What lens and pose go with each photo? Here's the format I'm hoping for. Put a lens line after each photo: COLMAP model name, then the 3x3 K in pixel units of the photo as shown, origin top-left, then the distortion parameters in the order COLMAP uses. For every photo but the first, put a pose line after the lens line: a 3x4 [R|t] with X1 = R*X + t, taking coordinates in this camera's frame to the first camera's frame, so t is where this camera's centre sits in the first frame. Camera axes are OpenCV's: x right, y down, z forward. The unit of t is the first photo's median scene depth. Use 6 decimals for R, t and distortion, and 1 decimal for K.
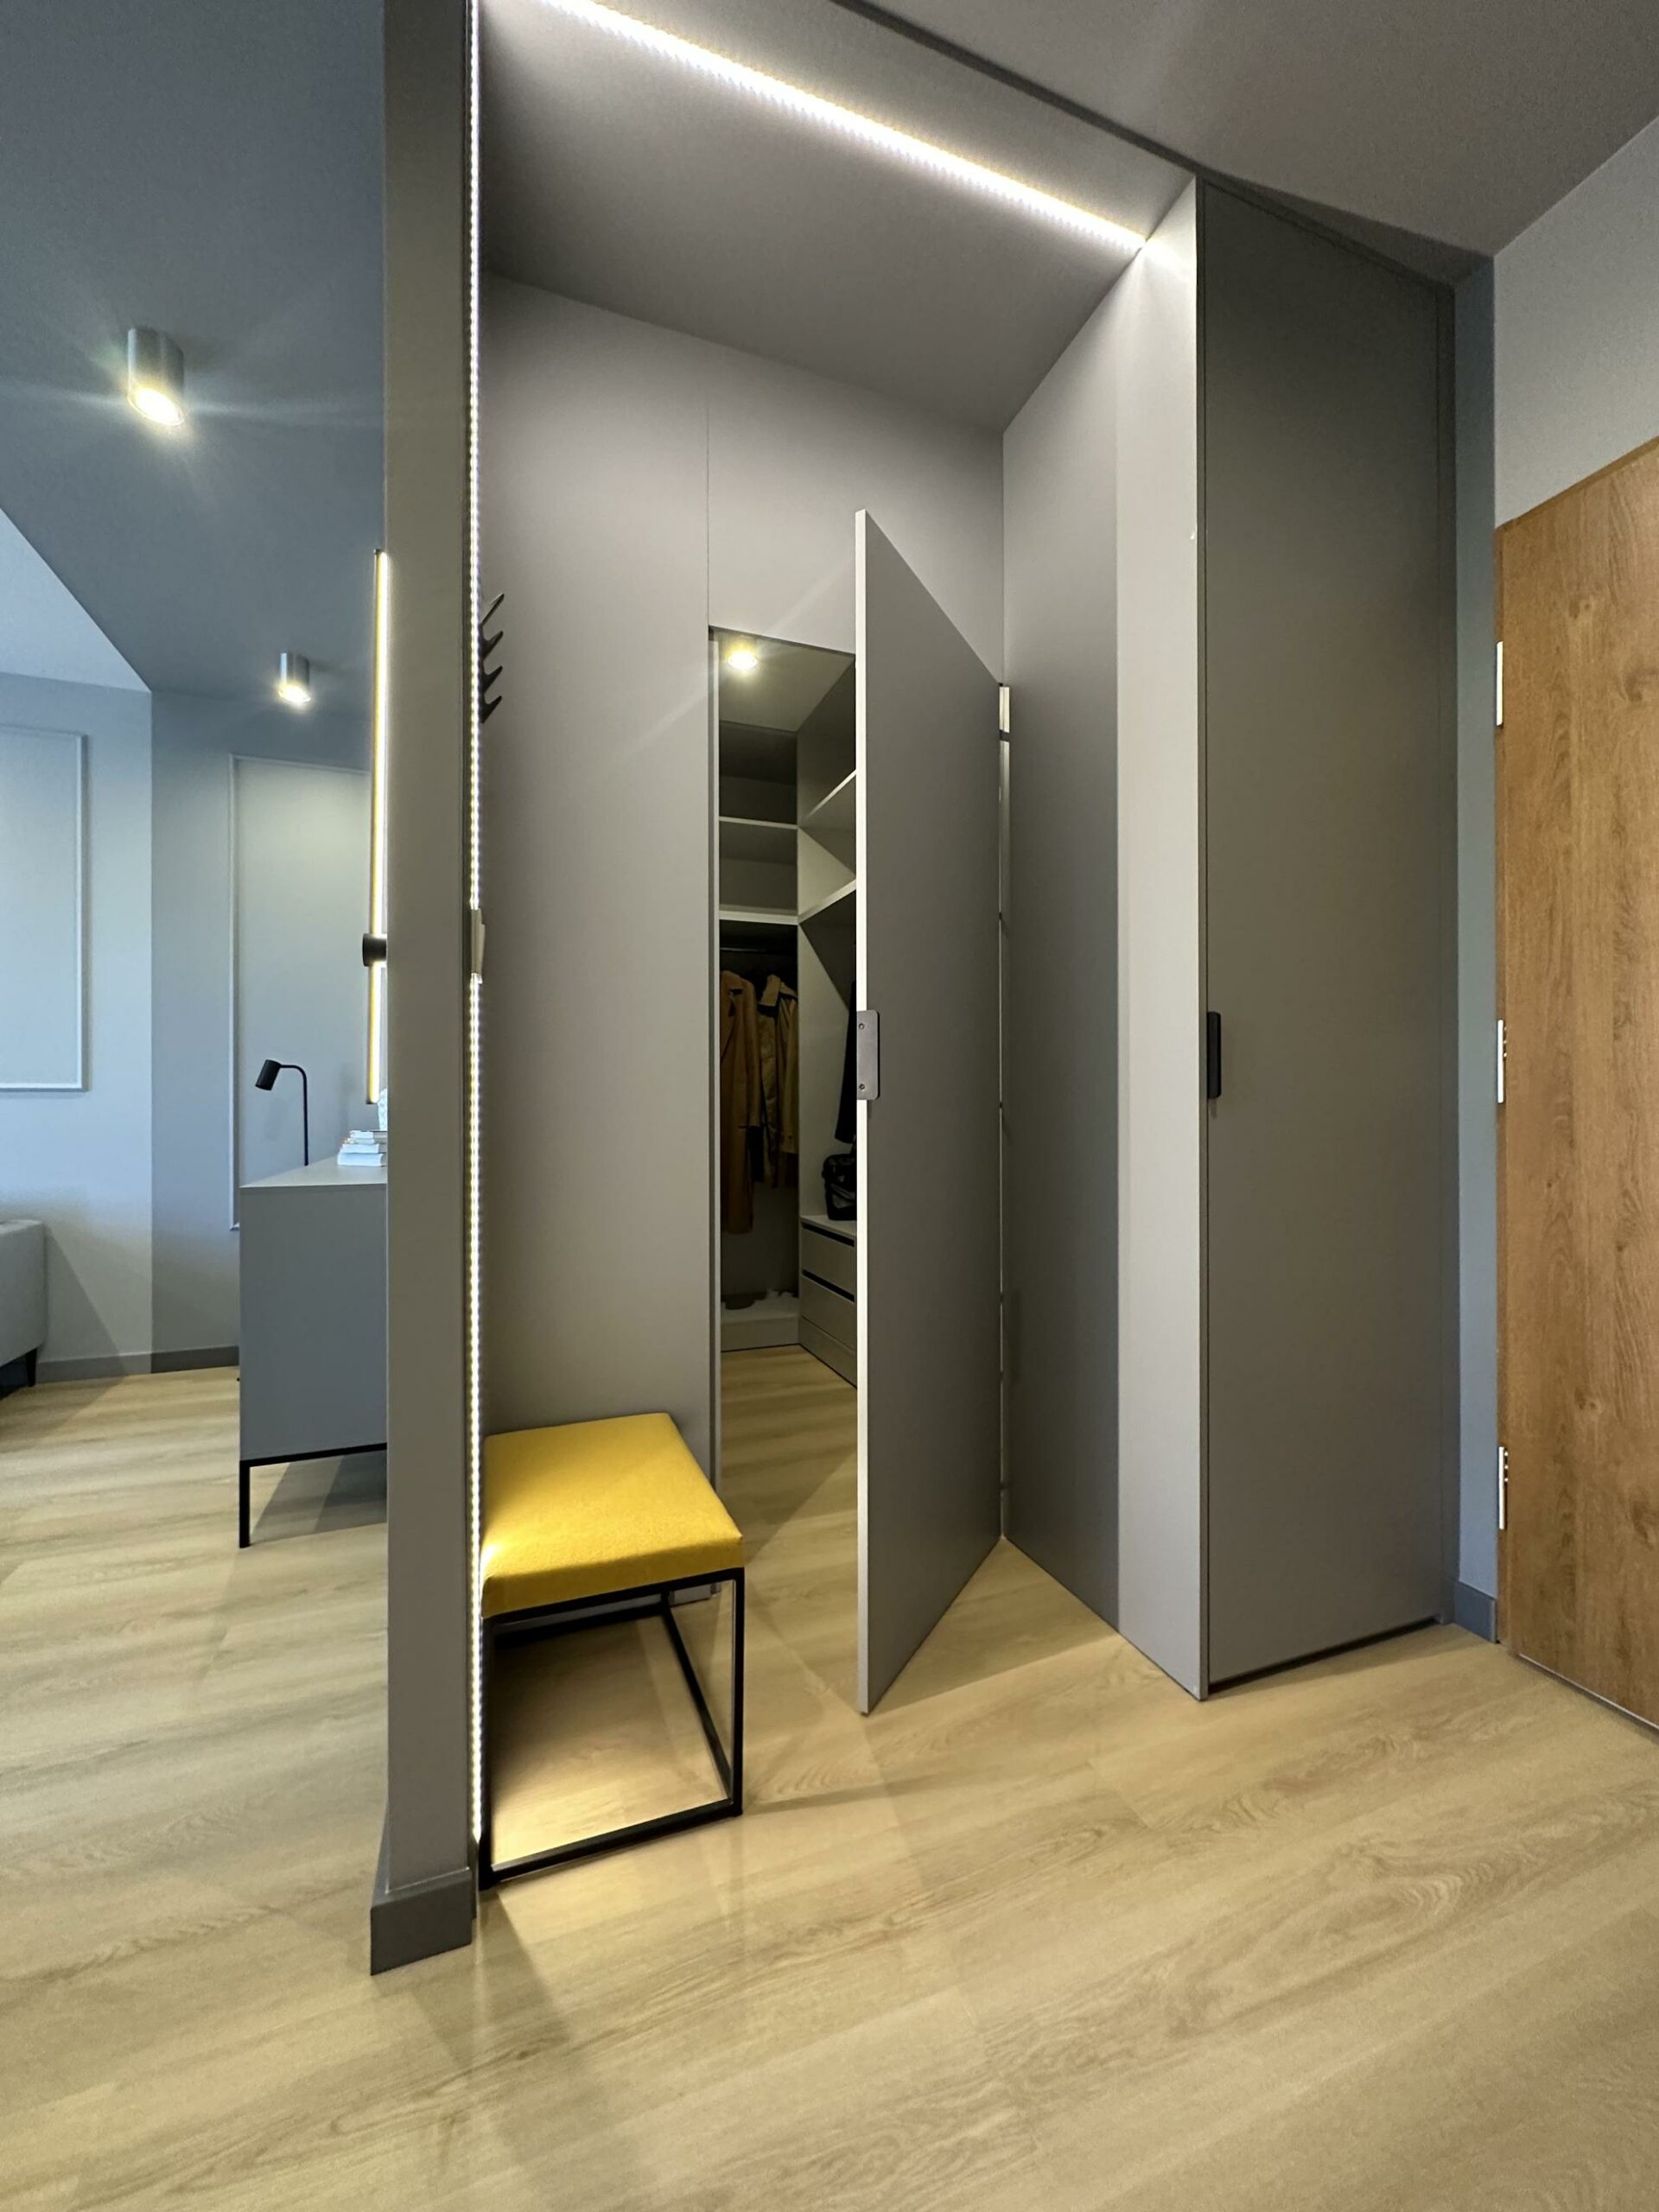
lens RADIAL K [[882.3, 0, 835.0], [0, 882.3, 1105.5], [0, 0, 1]] dist [-0.004917, 0.001159]
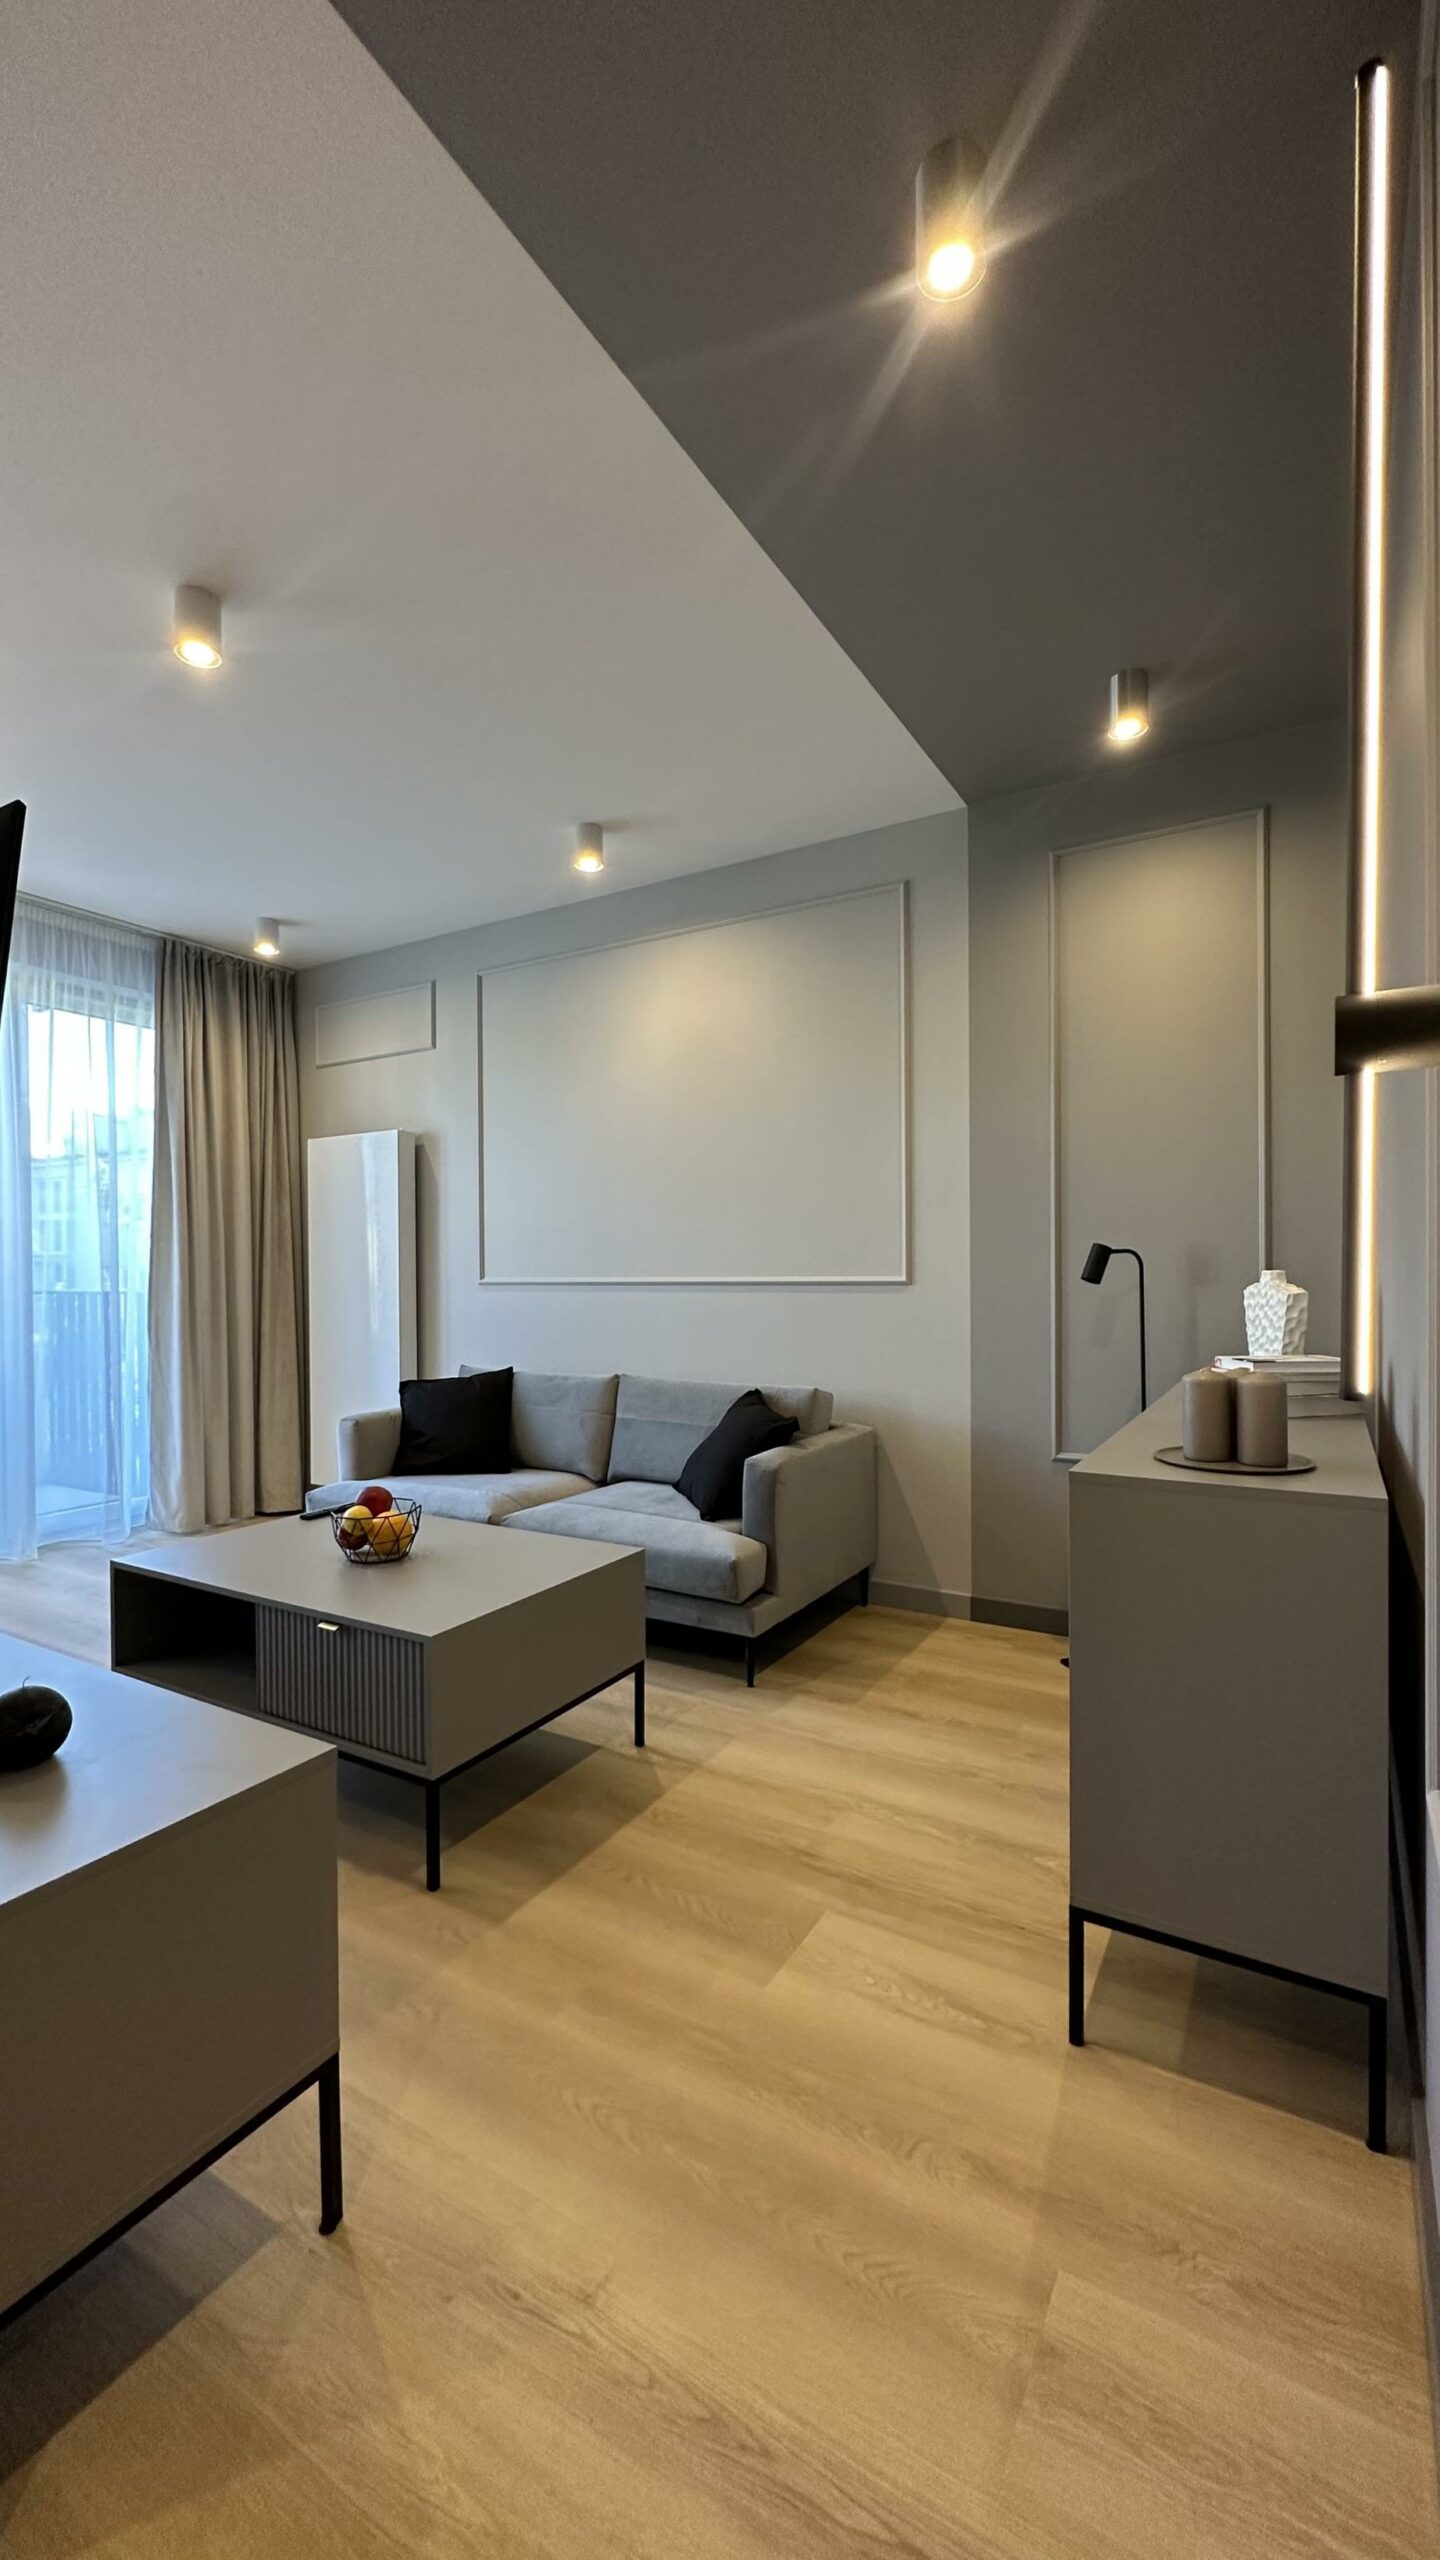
lens RADIAL K [[1026.7, 0, 726.0], [0, 1026.7, 1279.2], [0, 0, 1]] dist [-0.007173, 0.002515]
pose [[0.616146, 0.003346, -0.787625, -0.205472], [0.005714, 0.999946, 0.008718, -0.041099], [0.787611, -0.009872, 0.616094, 0.292711]]
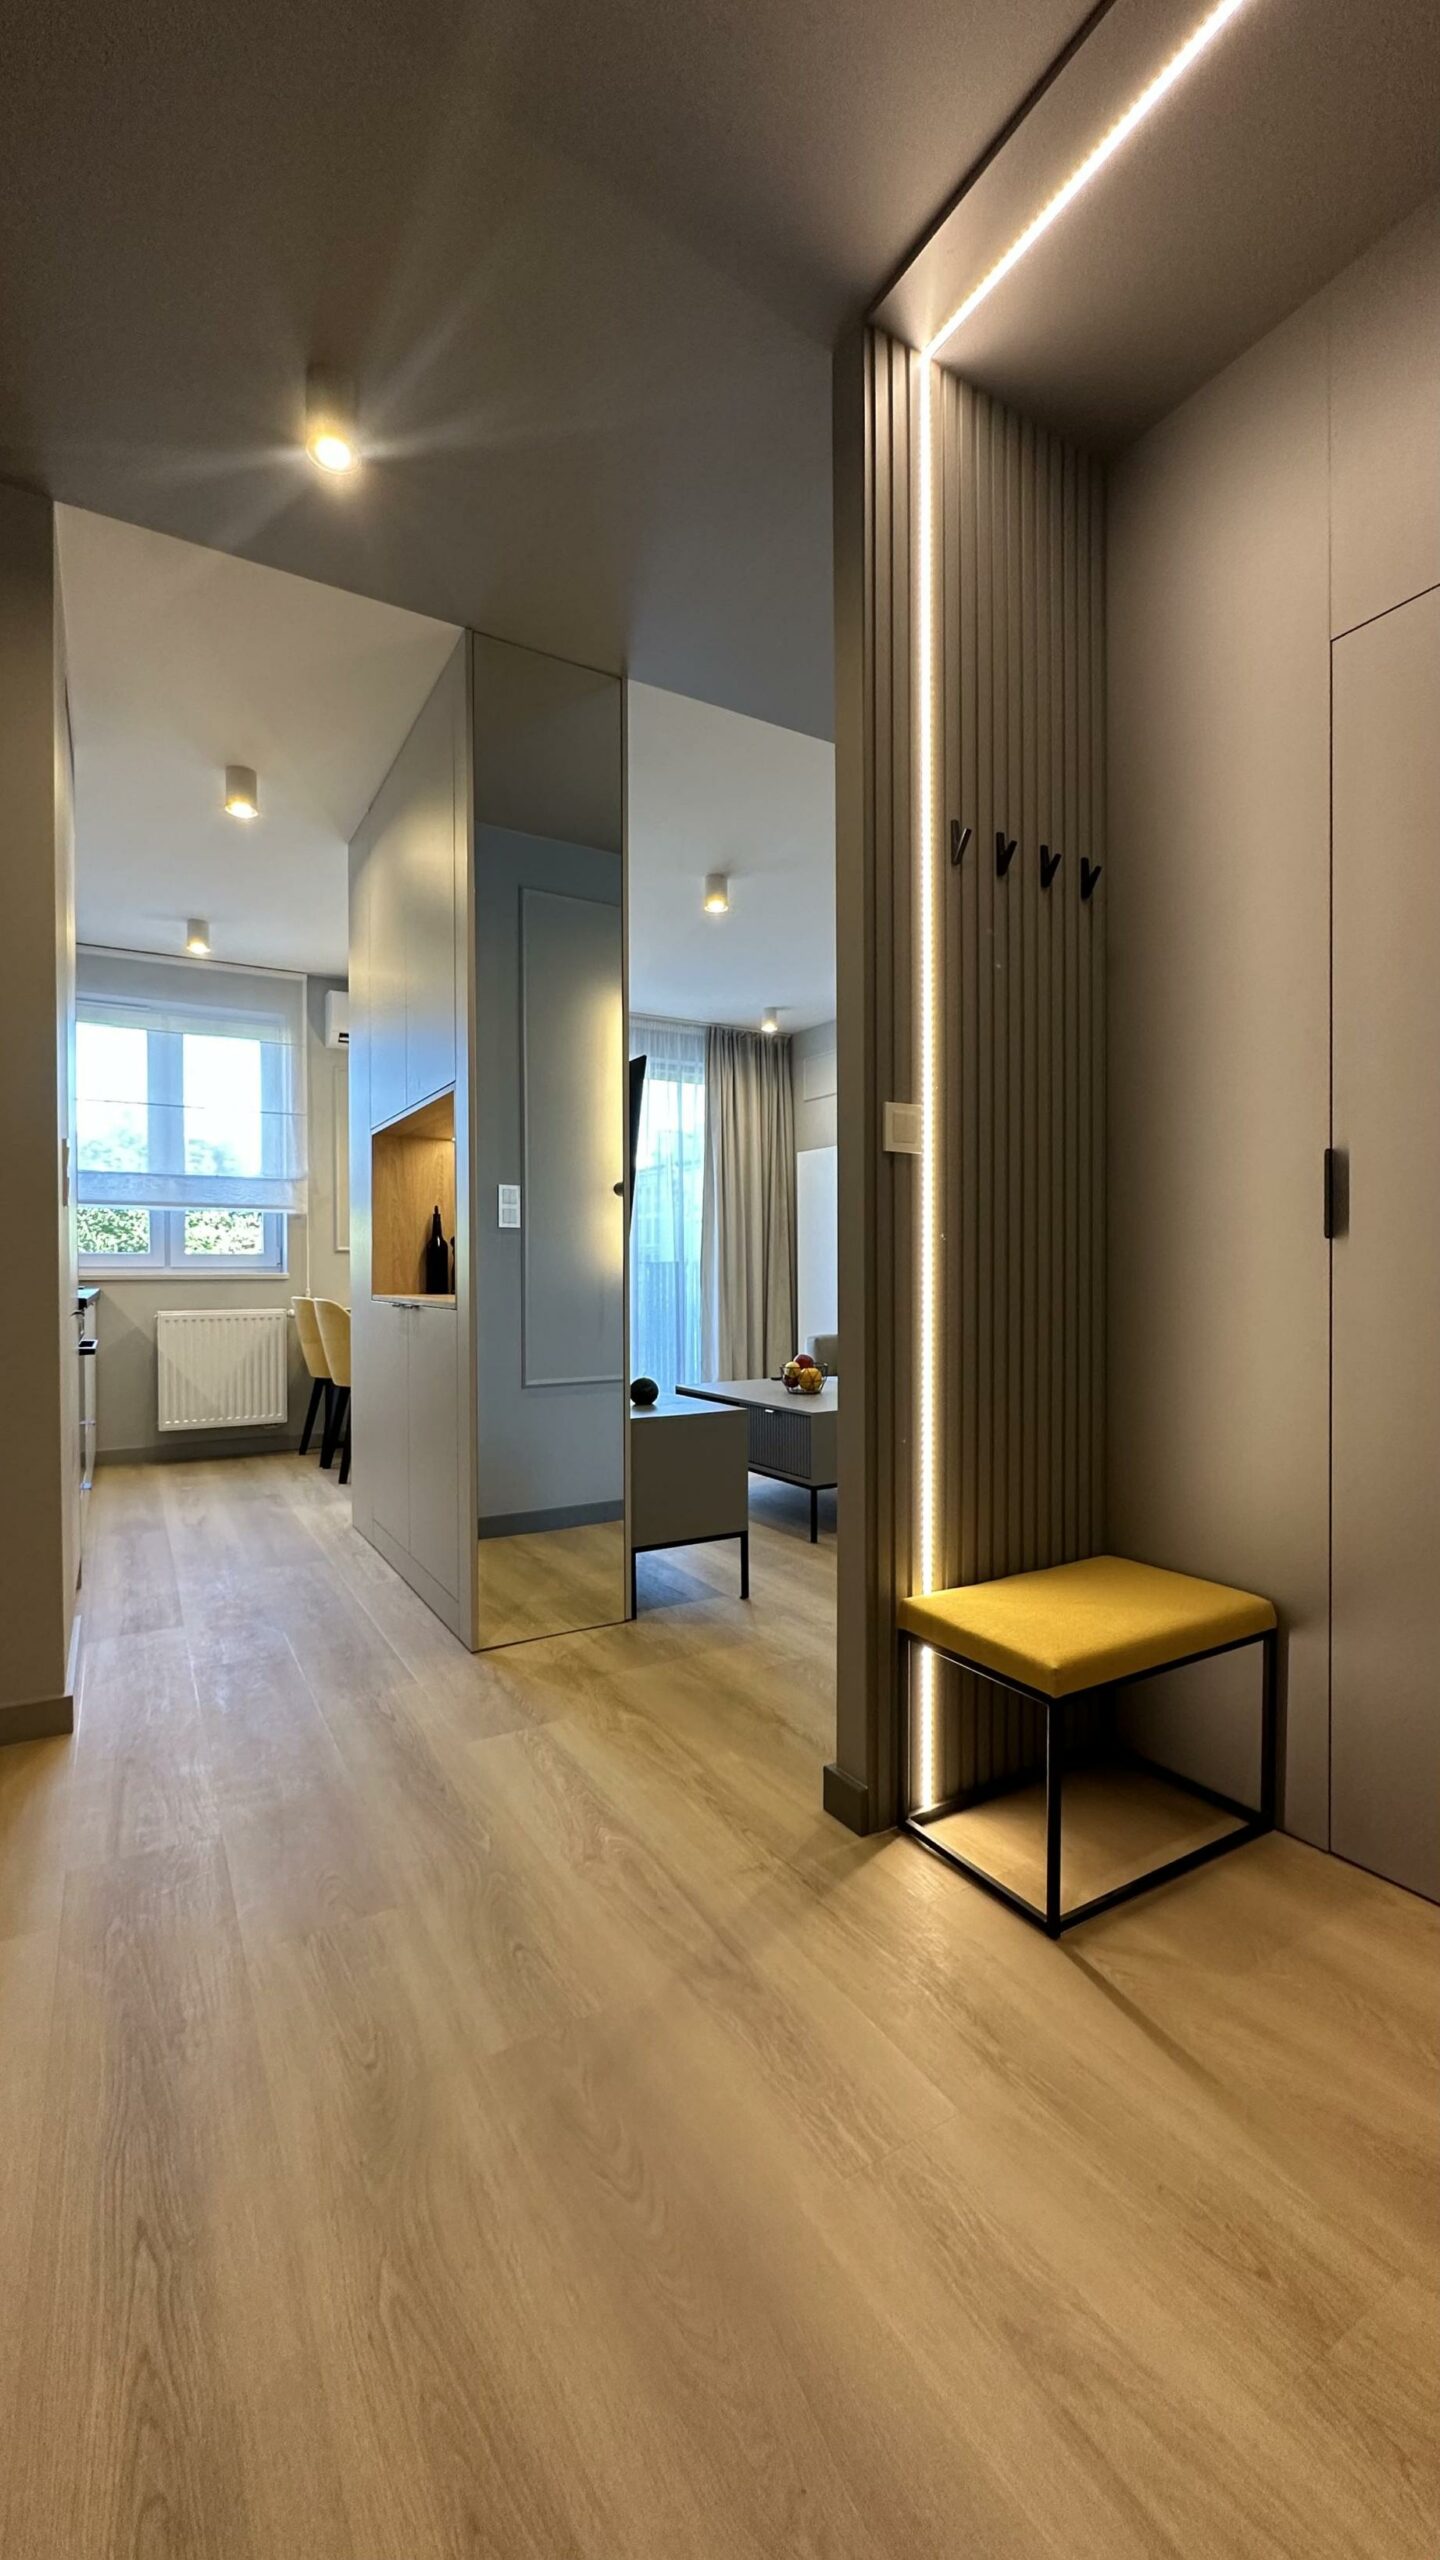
lens RADIAL K [[1026.7, 0, 735.0], [0, 1026.7, 1281.2], [0, 0, 1]] dist [-0.007173, 0.002515]
pose [[0.170568, 0.015162, -0.985229, 0.497074], [0.004662, 0.999858, 0.016194, 0.010819], [0.985335, -0.007355, 0.170473, 0.221205]]
